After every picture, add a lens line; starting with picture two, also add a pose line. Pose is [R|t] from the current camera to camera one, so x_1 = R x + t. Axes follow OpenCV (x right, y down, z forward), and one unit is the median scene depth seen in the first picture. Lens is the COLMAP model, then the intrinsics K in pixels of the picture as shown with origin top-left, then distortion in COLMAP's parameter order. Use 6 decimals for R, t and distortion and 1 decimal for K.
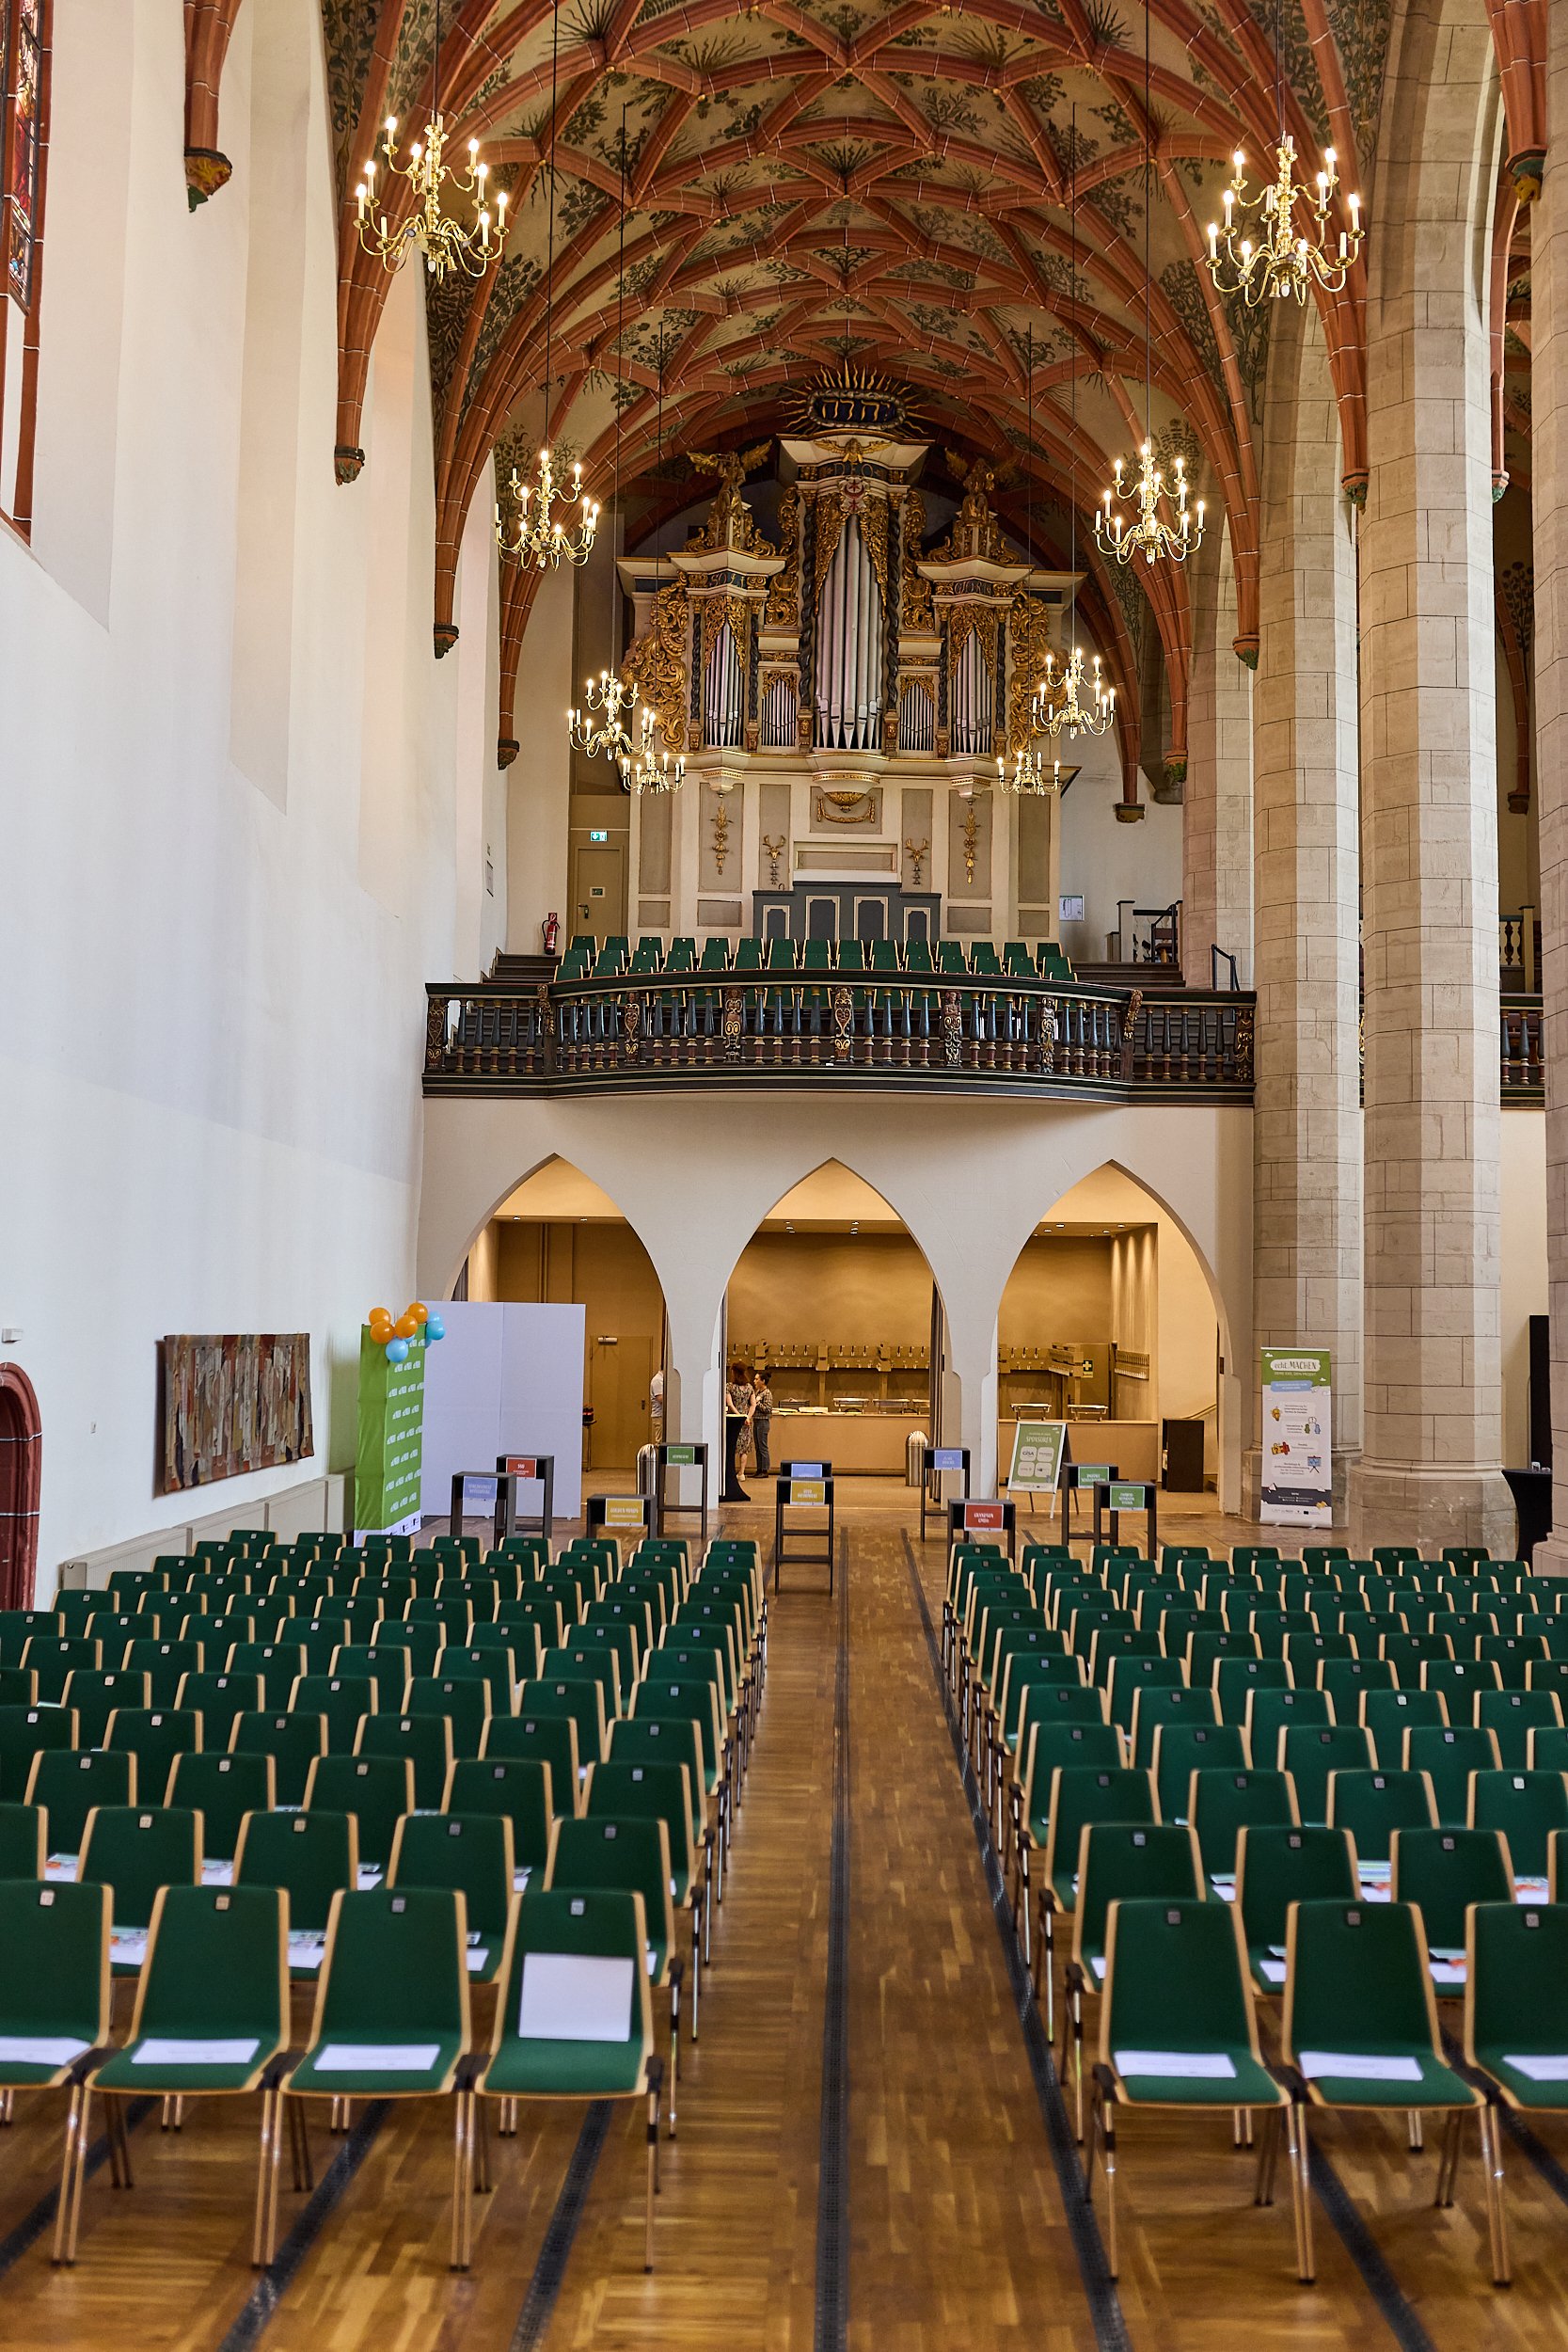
lens RADIAL K [[2228.4, 0, 784.0], [0, 2228.4, 1176.0], [0, 0, 1]] dist [-0.062407, 0.090605]
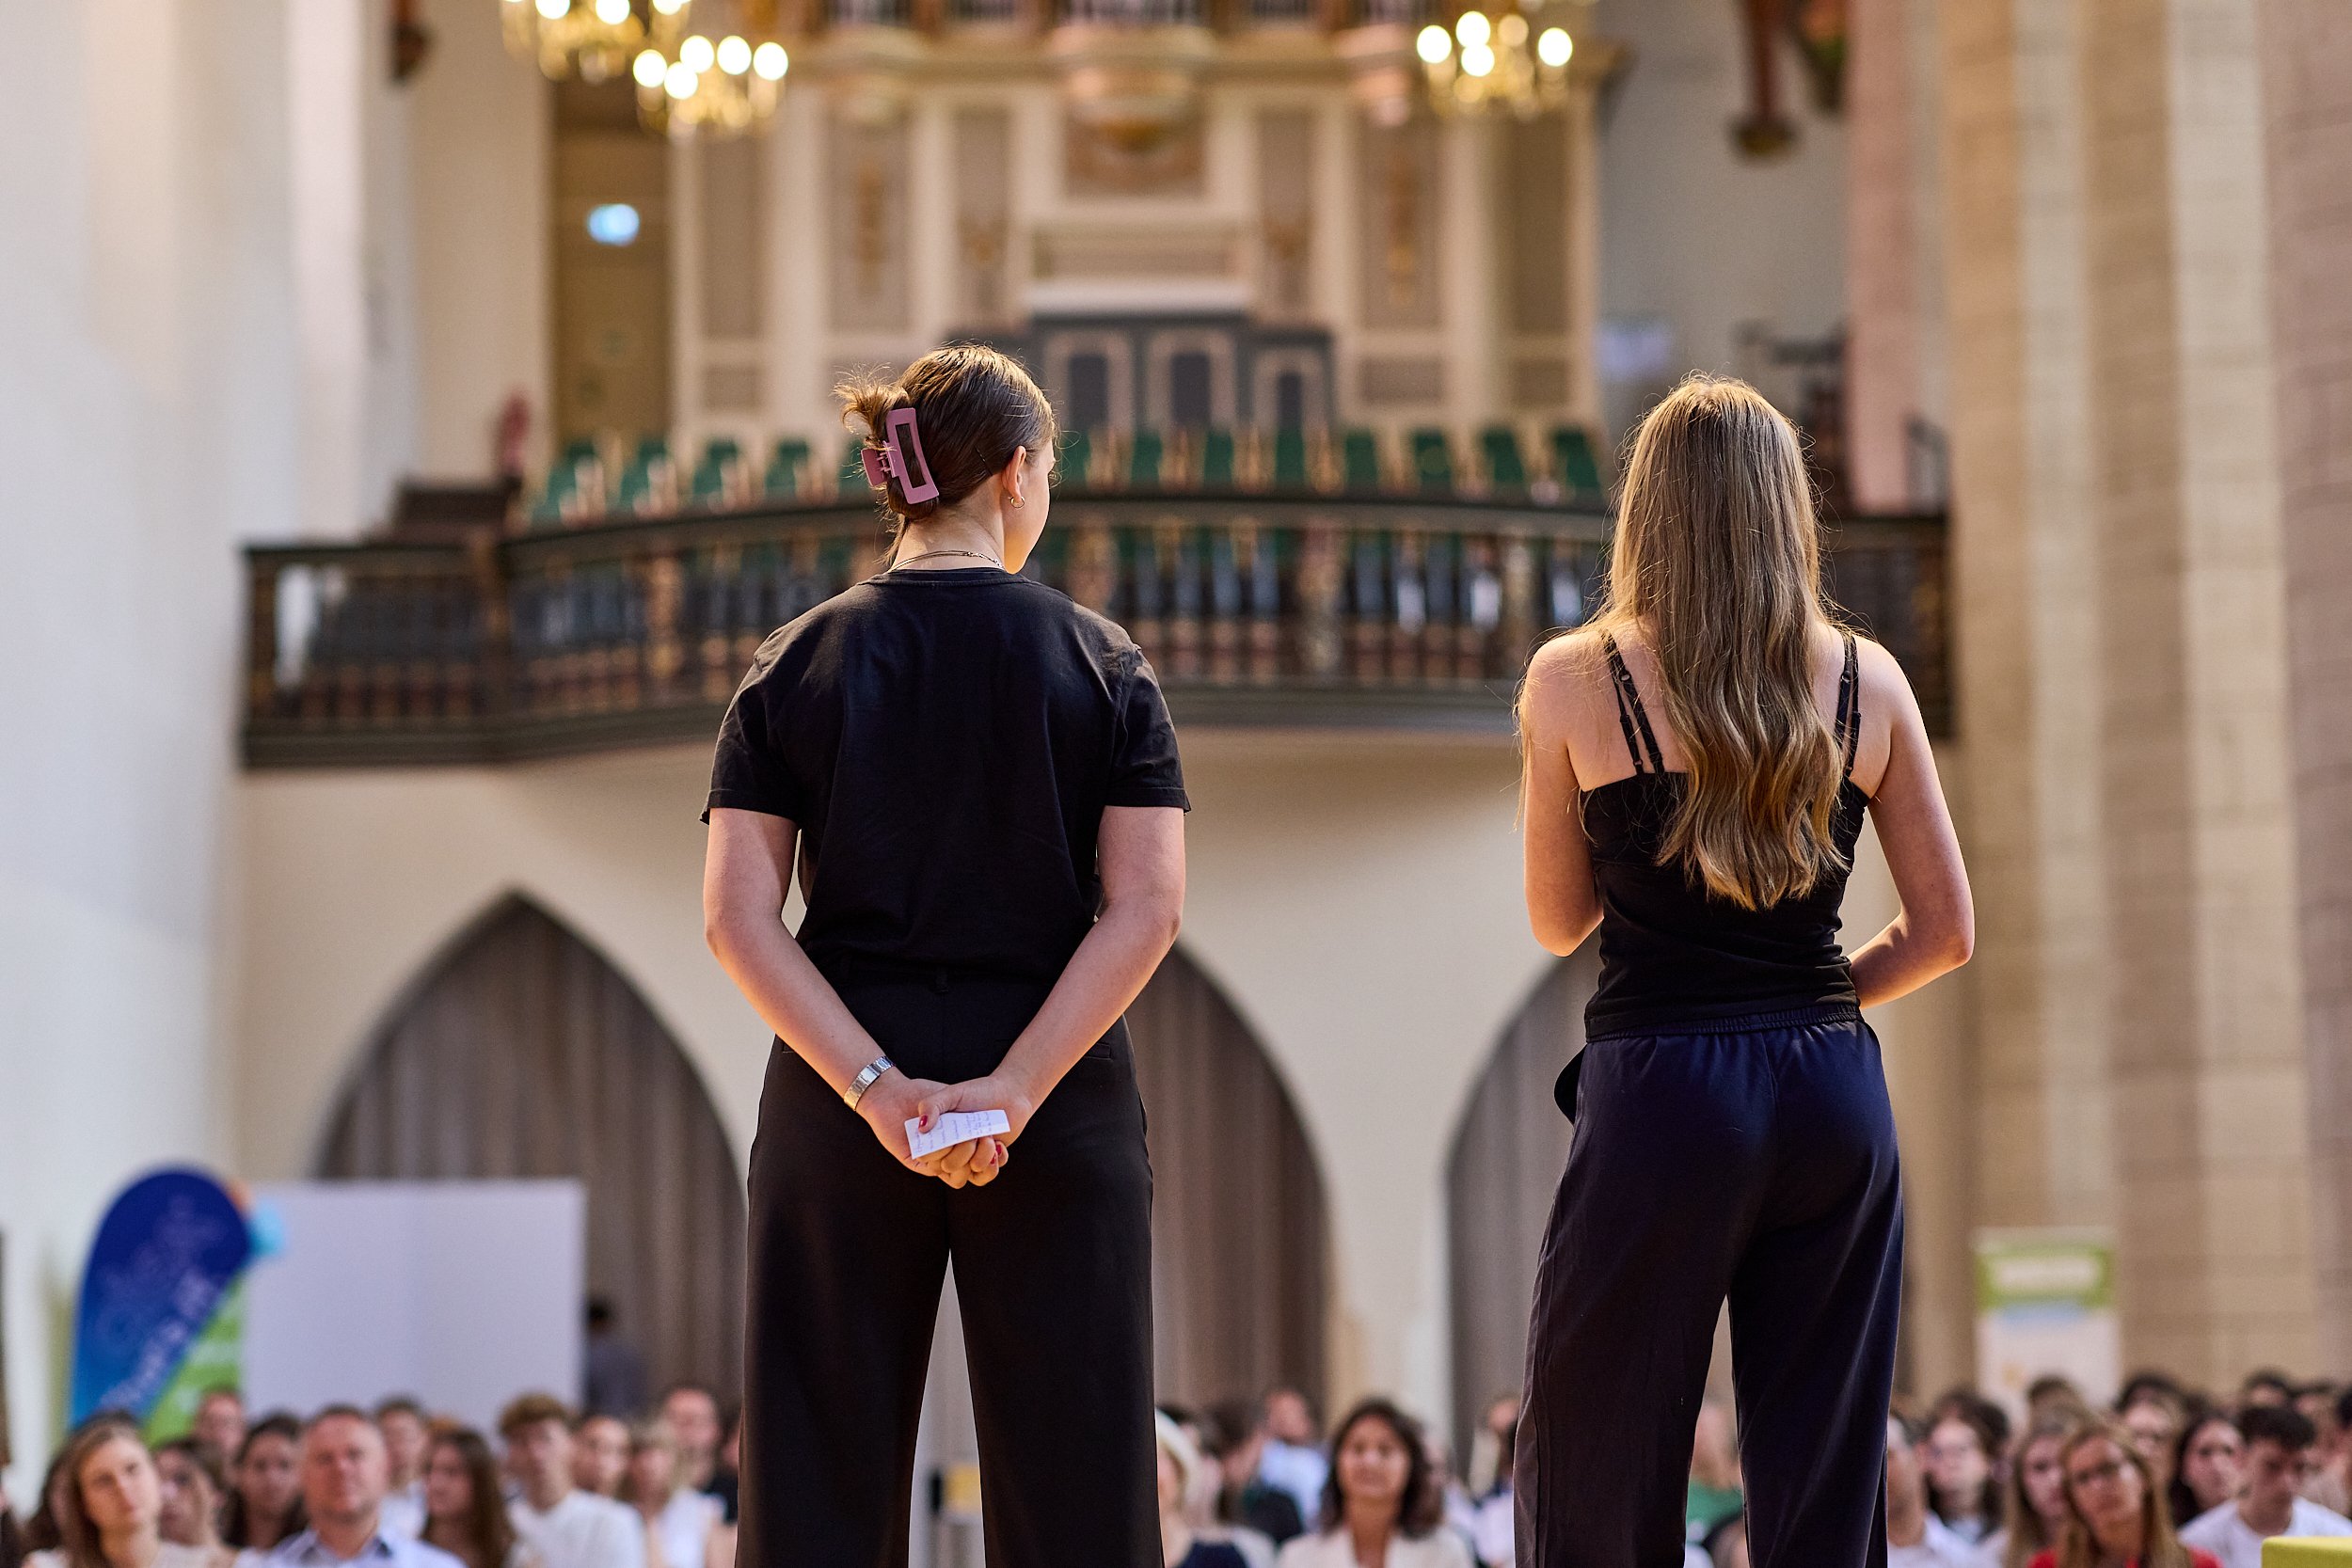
lens RADIAL K [[5556.5, 0, 1176.0], [0, 5556.5, 784.0], [0, 0, 1]] dist [0.074059, 0.398987]
pose [[0.999572, -0.029084, -0.003083, 0.045822], [0.028911, 0.998524, -0.045979, 0.028259], [0.004416, 0.045870, 0.998938, -0.209931]]
